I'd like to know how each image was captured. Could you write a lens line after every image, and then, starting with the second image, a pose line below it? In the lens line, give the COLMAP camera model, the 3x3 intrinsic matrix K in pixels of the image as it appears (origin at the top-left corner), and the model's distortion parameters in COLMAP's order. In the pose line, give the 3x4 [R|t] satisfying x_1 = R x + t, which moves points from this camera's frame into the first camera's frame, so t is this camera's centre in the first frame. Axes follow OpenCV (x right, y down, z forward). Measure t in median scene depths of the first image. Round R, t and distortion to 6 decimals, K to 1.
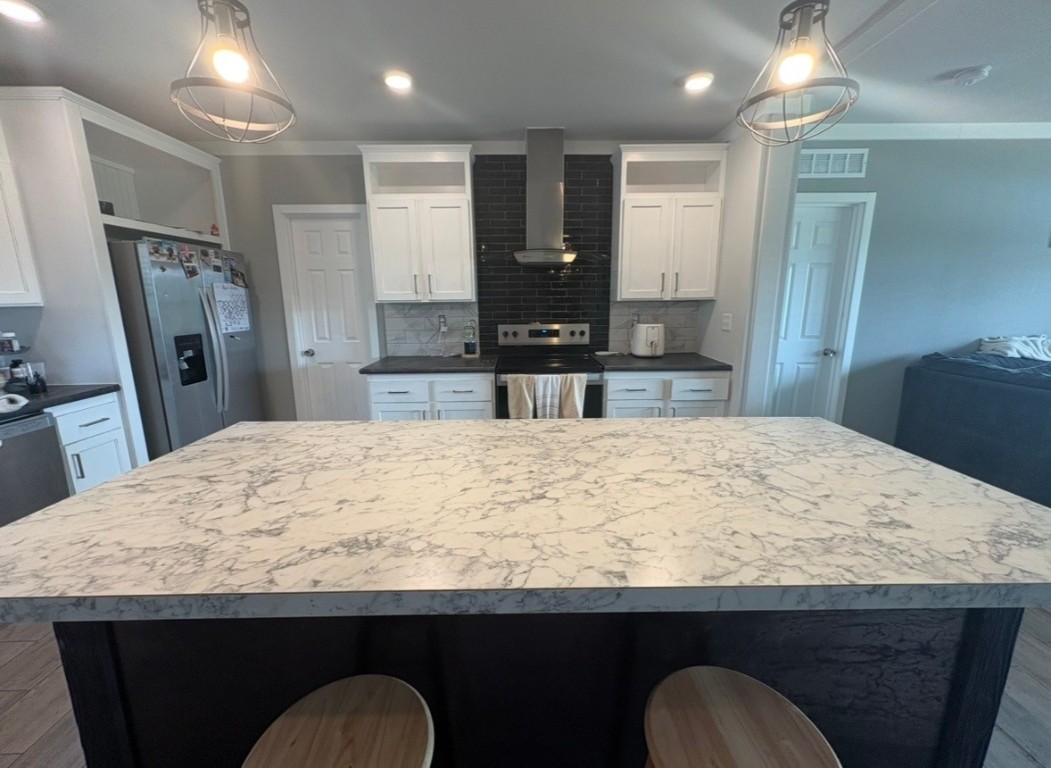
lens RADIAL K [[420.3, 0, 525.5], [0, 420.3, 384.0], [0, 0, 1]] dist [0.000181, -0.000085]
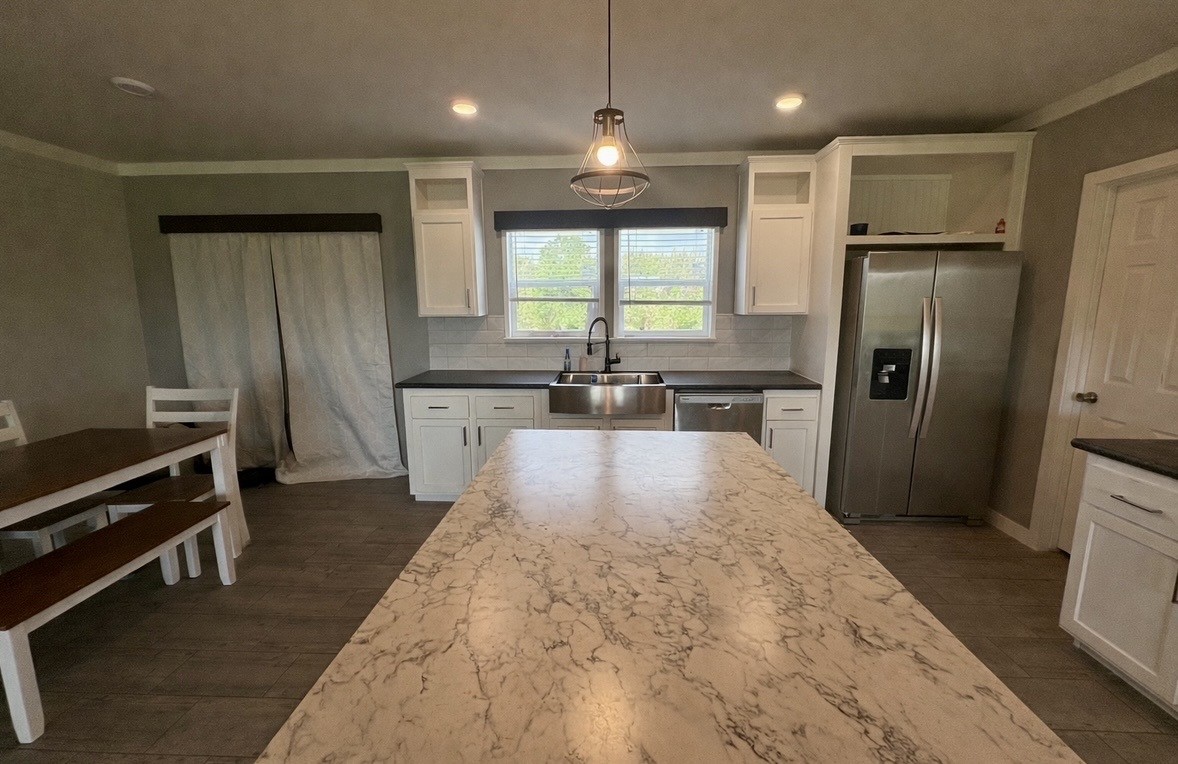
lens RADIAL K [[472.5, 0, 589.0], [0, 472.5, 382.0], [0, 0, 1]] dist [-0.002776, -0.000080]
pose [[-0.068424, 0.176019, -0.982006, 0.301306], [-0.198589, 0.962212, 0.186309, -0.105913], [0.977691, 0.207764, -0.030883, 0.373691]]
